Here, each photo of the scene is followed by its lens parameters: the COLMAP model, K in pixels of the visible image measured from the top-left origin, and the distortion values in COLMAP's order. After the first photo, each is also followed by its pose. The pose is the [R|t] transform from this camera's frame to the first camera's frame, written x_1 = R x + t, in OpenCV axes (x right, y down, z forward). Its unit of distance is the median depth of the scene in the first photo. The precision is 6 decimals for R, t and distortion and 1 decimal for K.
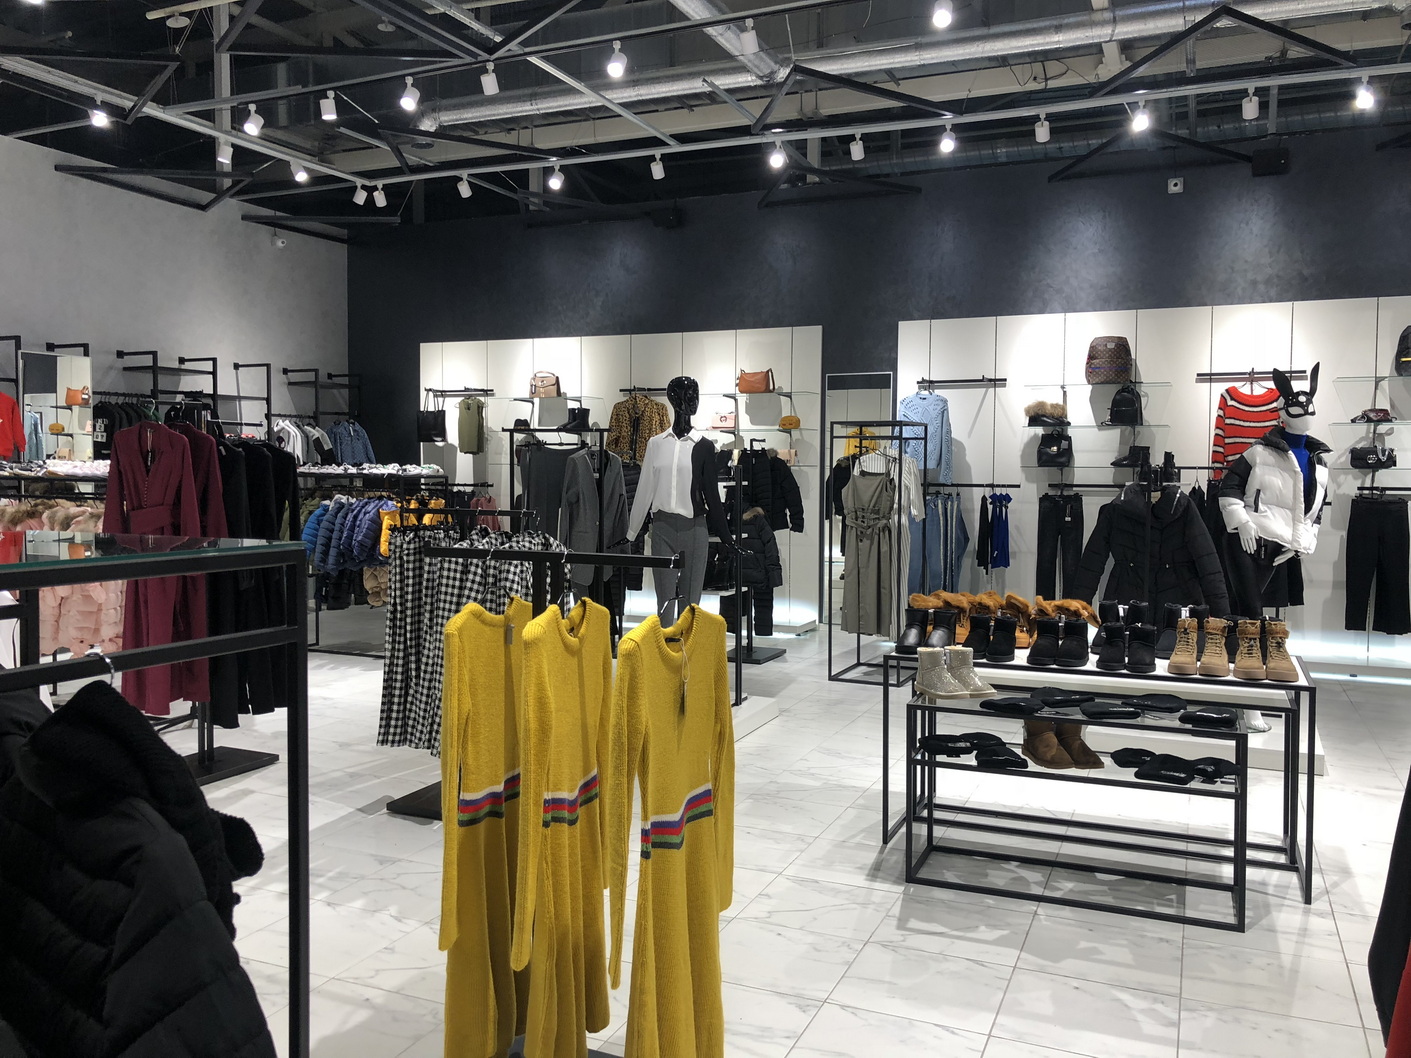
lens RADIAL K [[1175.0, 0, 672.5], [0, 1175.0, 522.6], [0, 0, 1]] dist [0.024784, 0.006180]
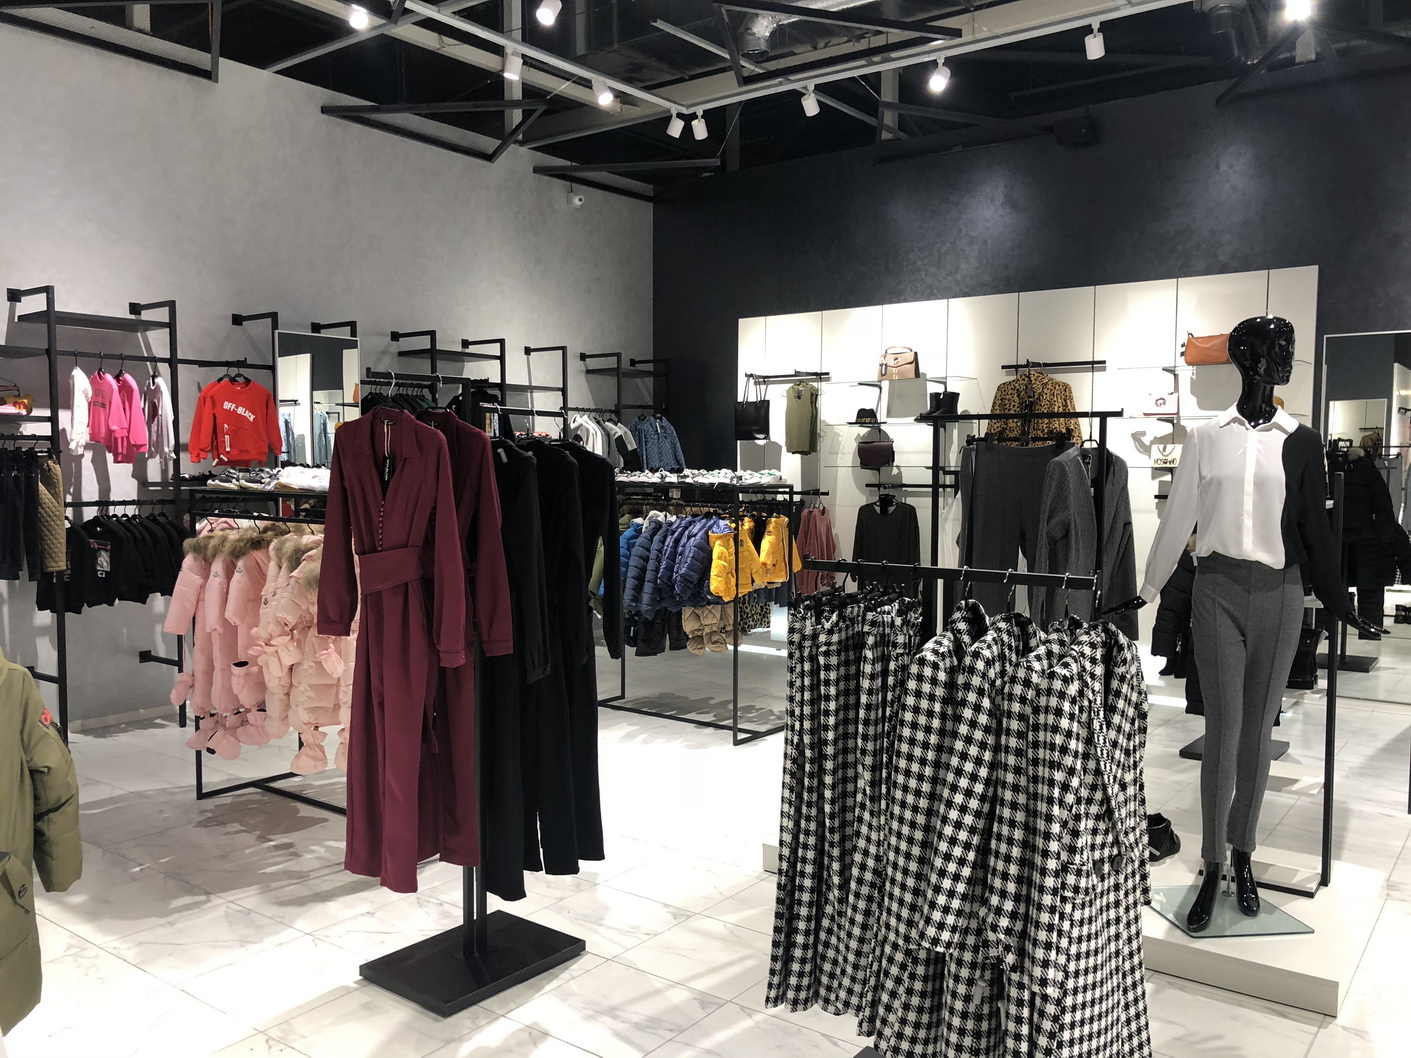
lens RADIAL K [[1146.8, 0, 678.6], [0, 1146.8, 547.9], [0, 0, 1]] dist [0.100209, -0.151913]
pose [[0.974569, 0.012033, -0.223766, -0.103362], [-0.006121, 0.999614, 0.027094, -0.019757], [0.224005, -0.025035, 0.974266, 0.286933]]
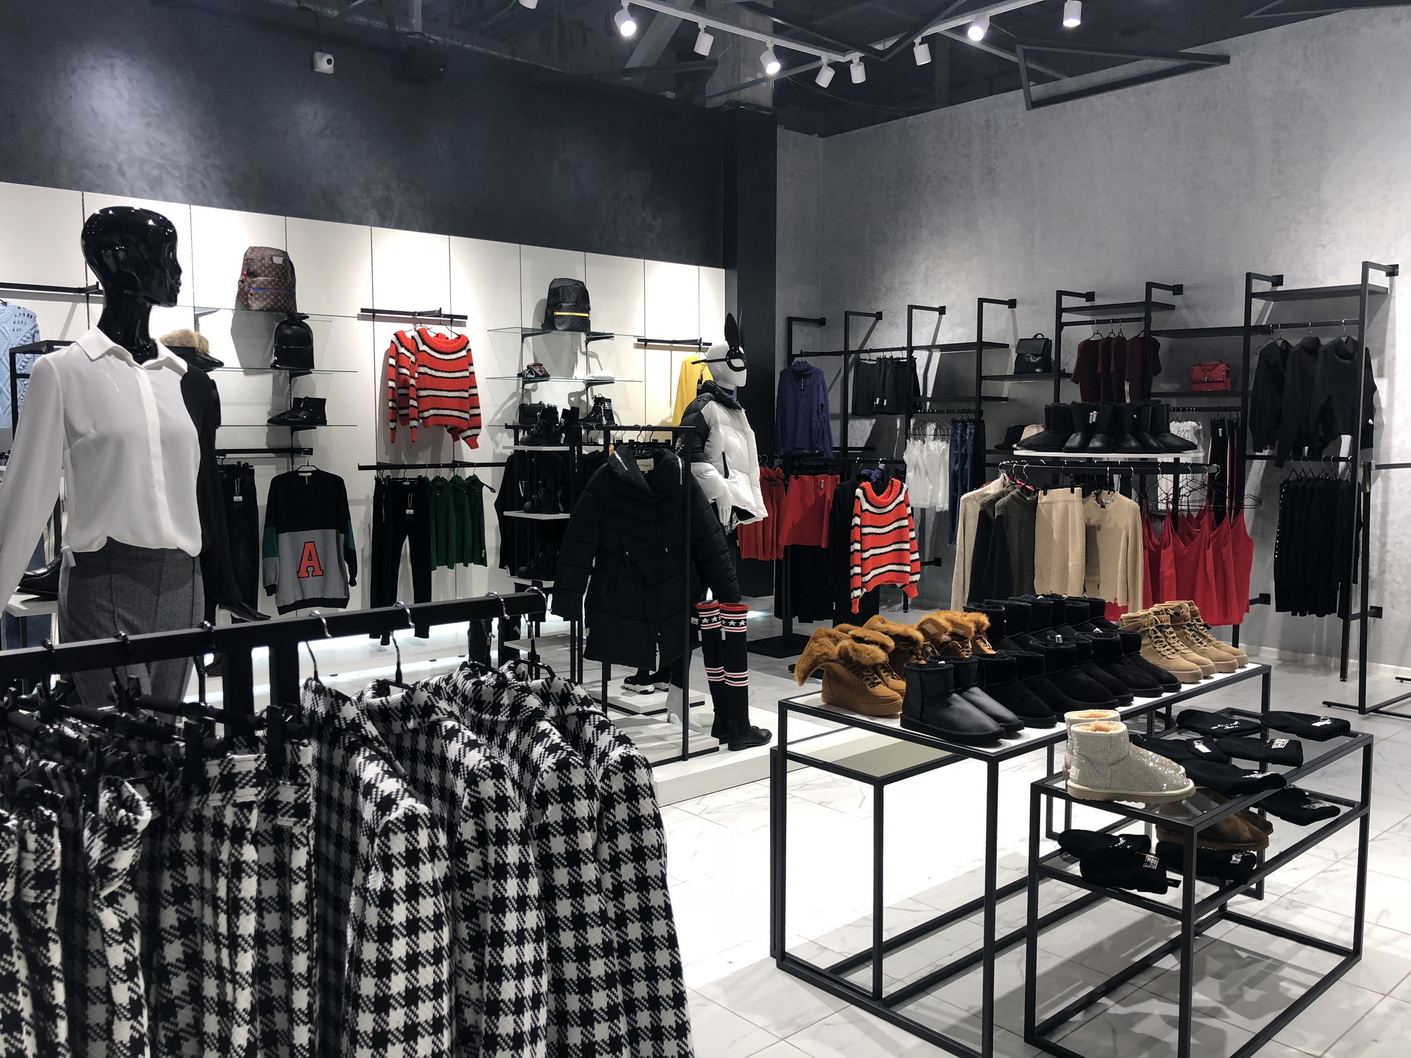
lens RADIAL K [[1171.6, 0, 708.3], [0, 1171.6, 519.2], [0, 0, 1]] dist [0.024404, -0.009114]
pose [[0.399644, -0.079340, 0.913230, -0.216866], [0.045691, 0.996733, 0.066599, -0.026742], [-0.915531, 0.015110, 0.401964, 0.487620]]
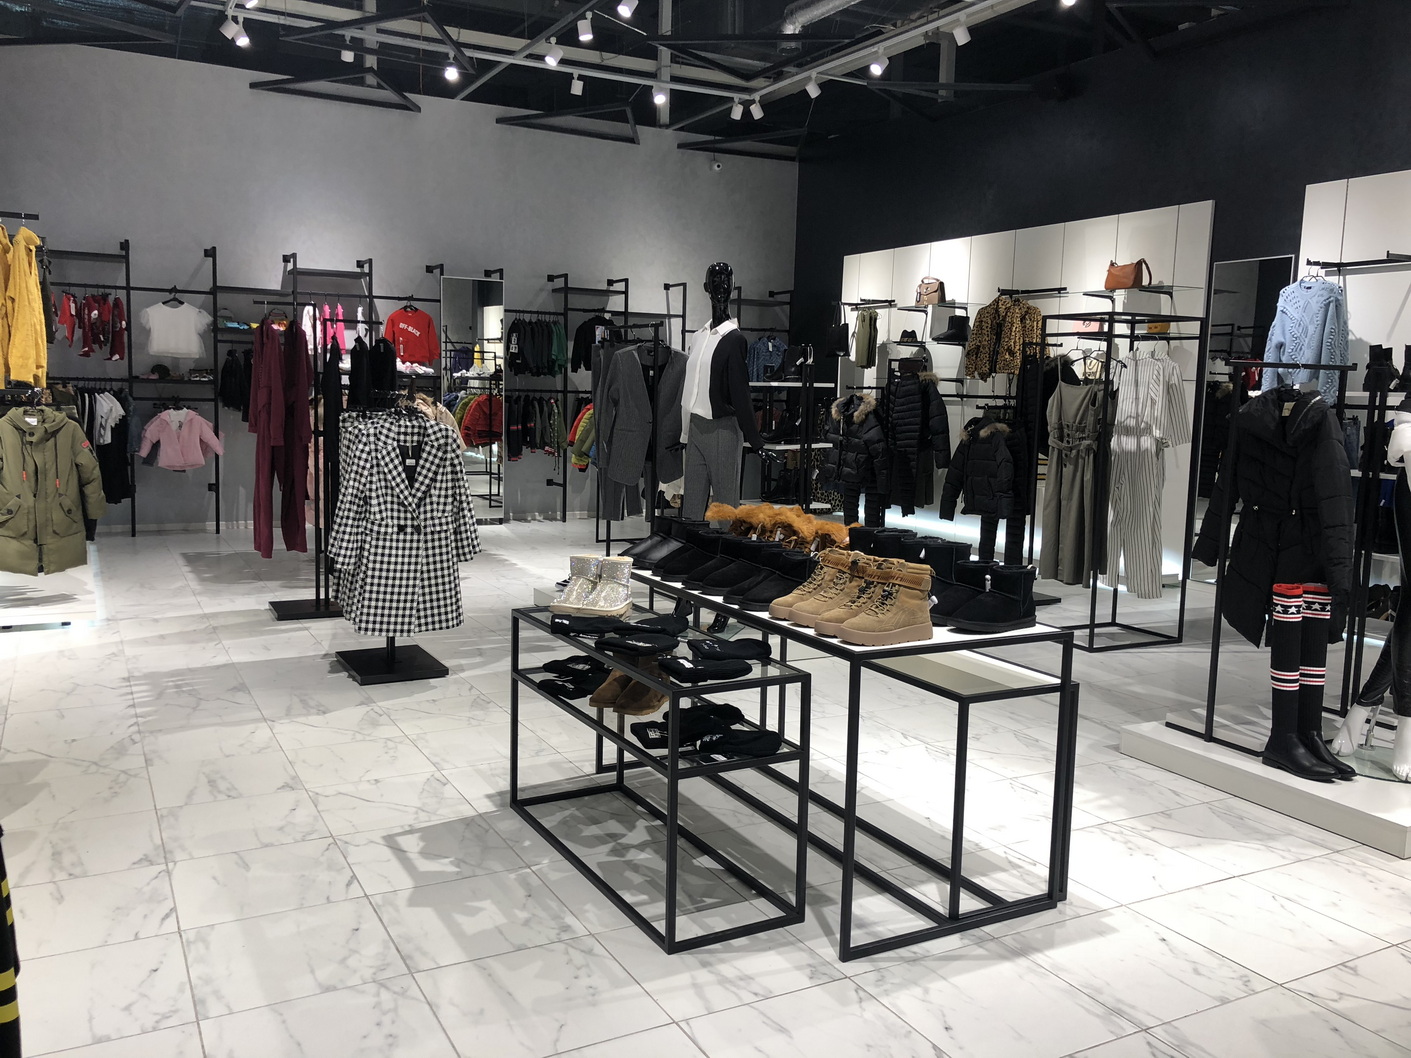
lens RADIAL K [[1149.3, 0, 665.2], [0, 1149.3, 523.4], [0, 0, 1]] dist [0.089531, -0.145725]
pose [[0.781950, 0.087249, -0.617204, 0.408490], [-0.051412, 0.995809, 0.075634, 0.008407], [0.621217, -0.027410, 0.783159, 0.193801]]
